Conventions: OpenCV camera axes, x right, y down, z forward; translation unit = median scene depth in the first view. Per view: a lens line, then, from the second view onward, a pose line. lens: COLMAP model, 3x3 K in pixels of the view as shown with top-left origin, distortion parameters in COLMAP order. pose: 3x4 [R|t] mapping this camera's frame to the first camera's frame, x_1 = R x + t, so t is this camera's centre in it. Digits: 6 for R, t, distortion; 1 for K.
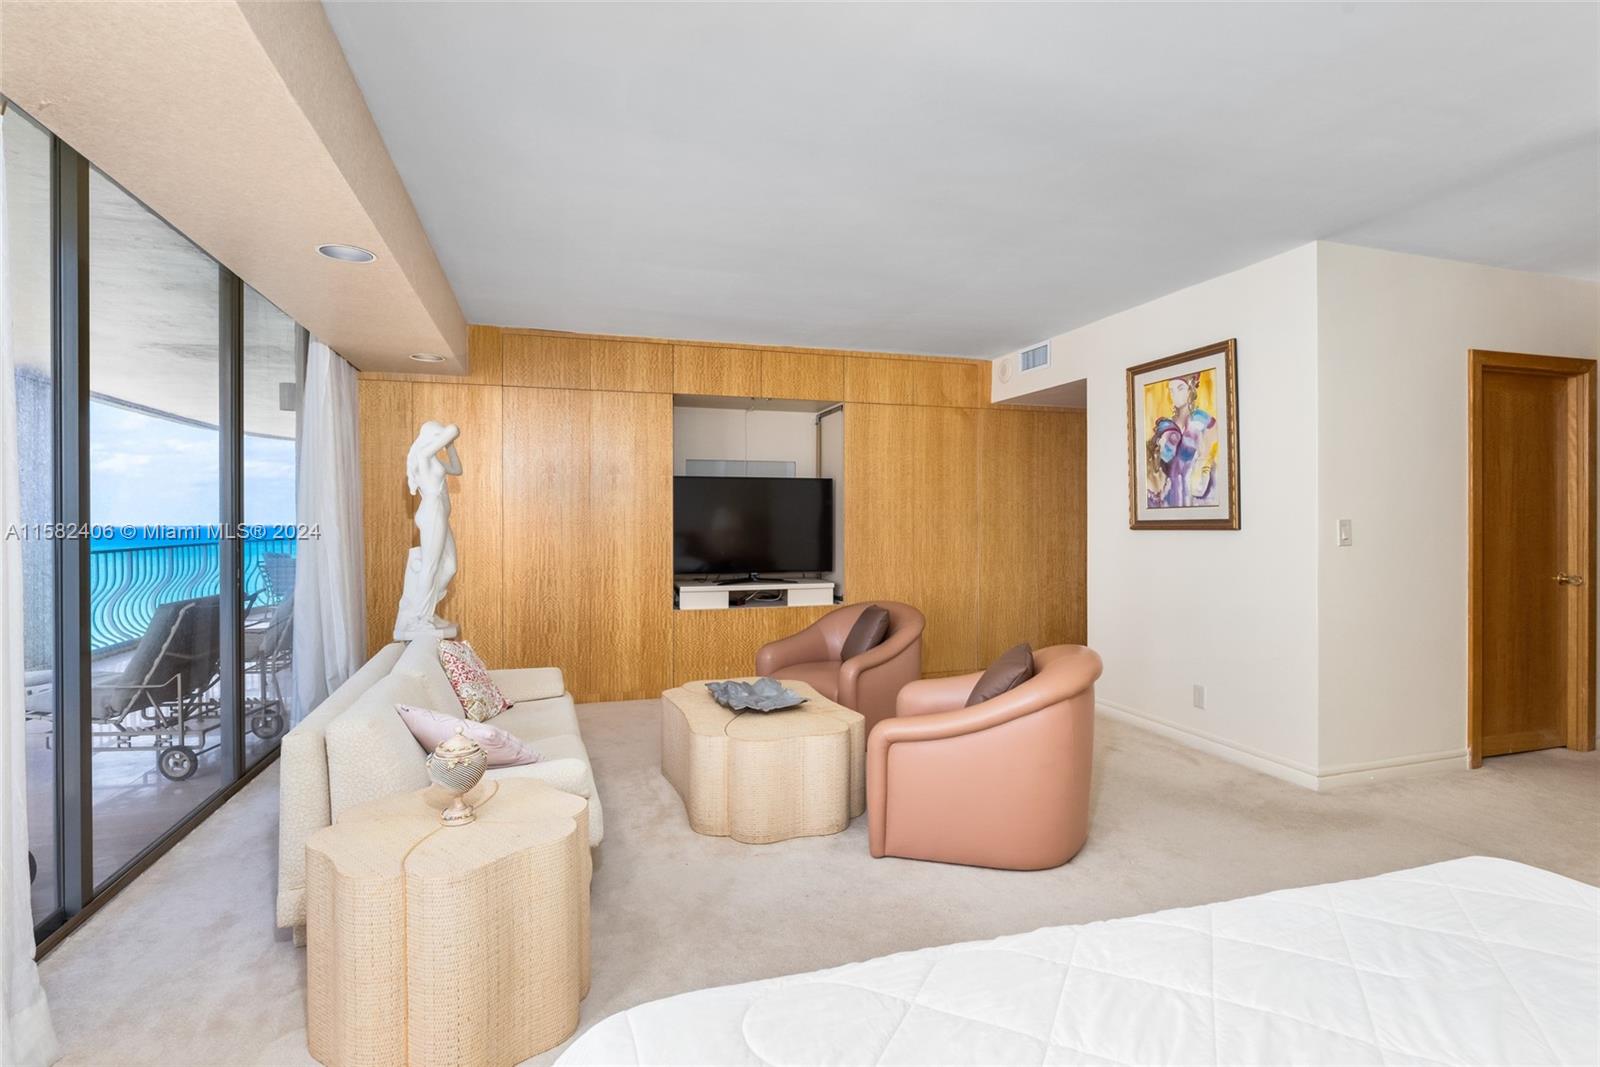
lens RADIAL K [[801.6, 0, 788.3], [0, 801.6, 519.1], [0, 0, 1]] dist [-0.008349, 0.002750]
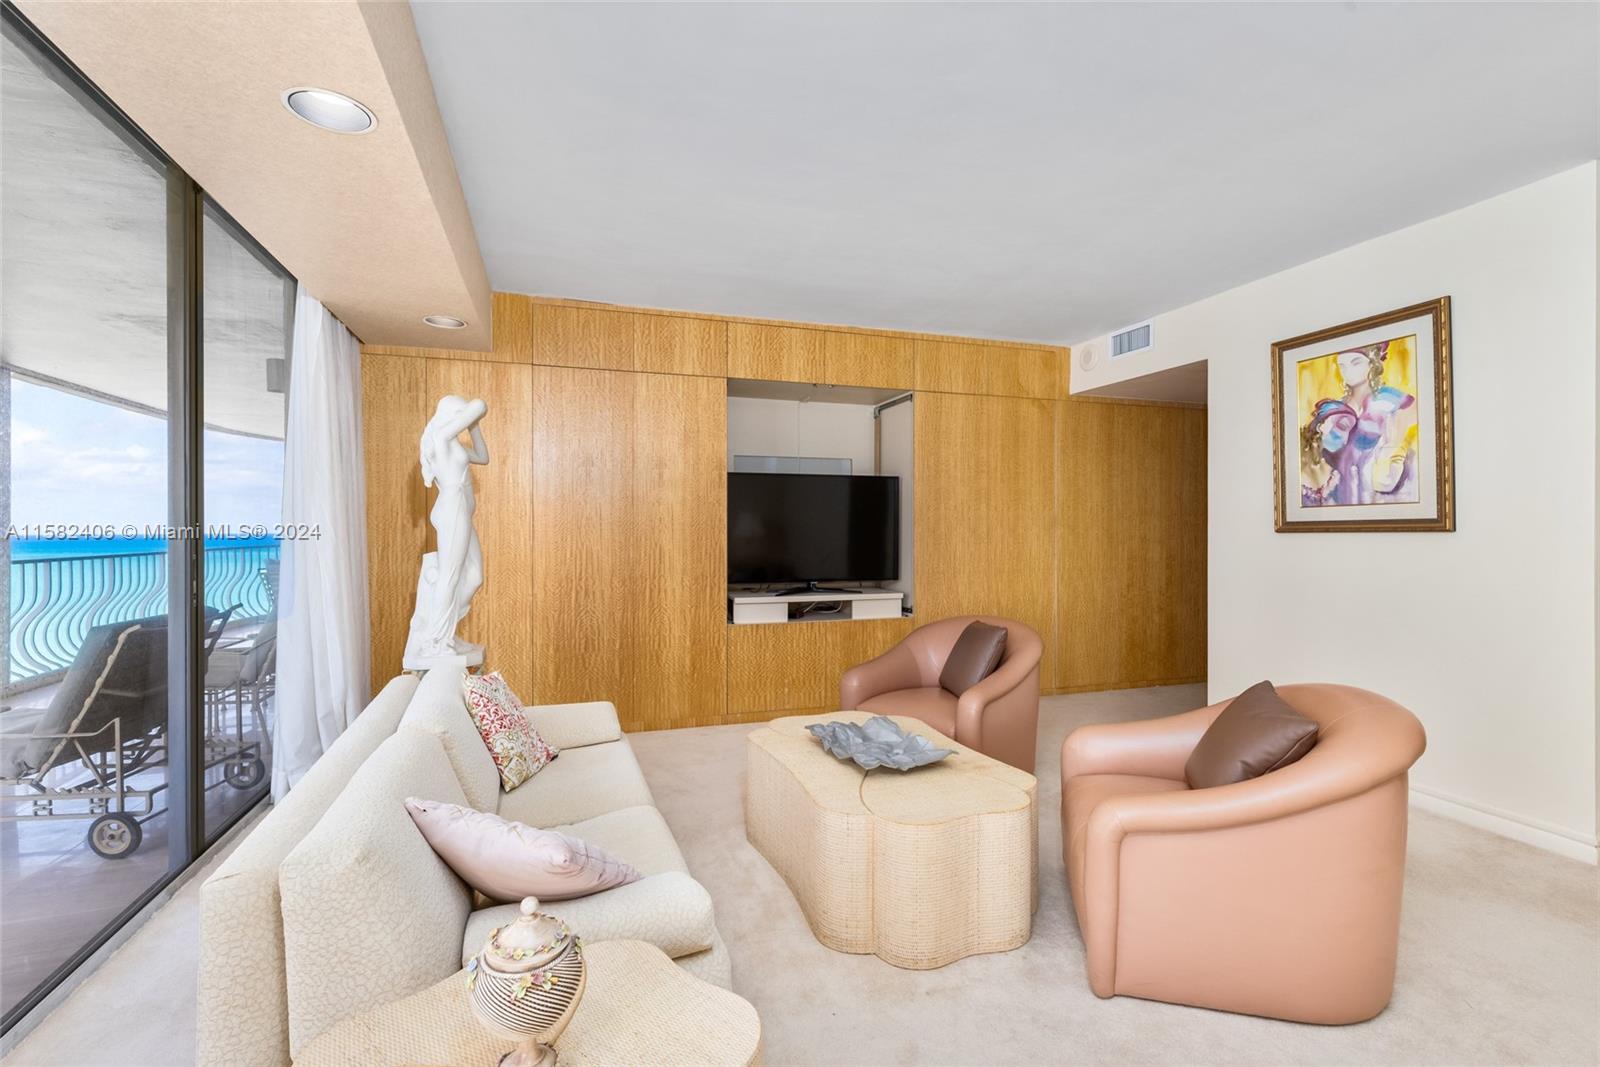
lens RADIAL K [[741.7, 0, 789.7], [0, 741.7, 528.1], [0, 0, 1]] dist [0.005286, -0.000060]
pose [[0.999790, 0.001008, 0.020472, -0.097819], [-0.001020, 0.999999, 0.000539, 0.007857], [-0.020471, -0.000560, 0.999790, 0.199584]]
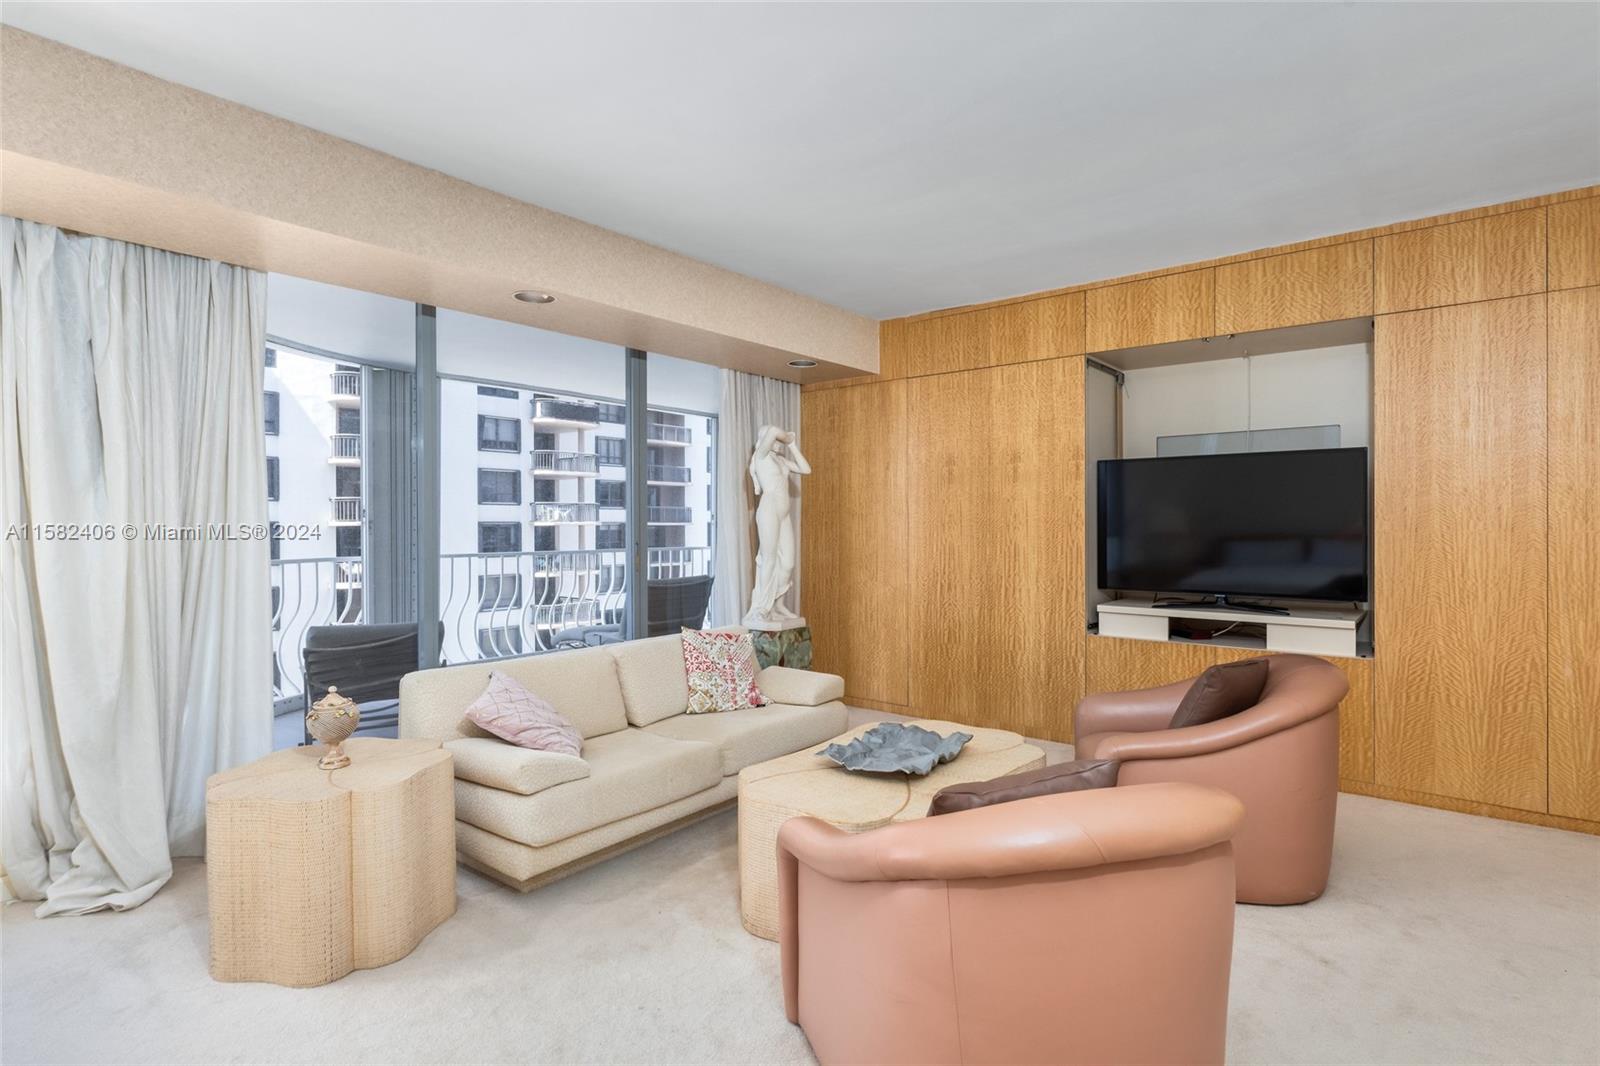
lens RADIAL K [[801.6, 0, 804.3], [0, 801.6, 534.5], [0, 0, 1]] dist [-0.008349, 0.002750]
pose [[0.553538, 0.008733, -0.832778, 0.372387], [-0.001697, 0.999955, 0.009358, 0.011344], [0.832822, -0.003767, 0.553527, 0.369282]]
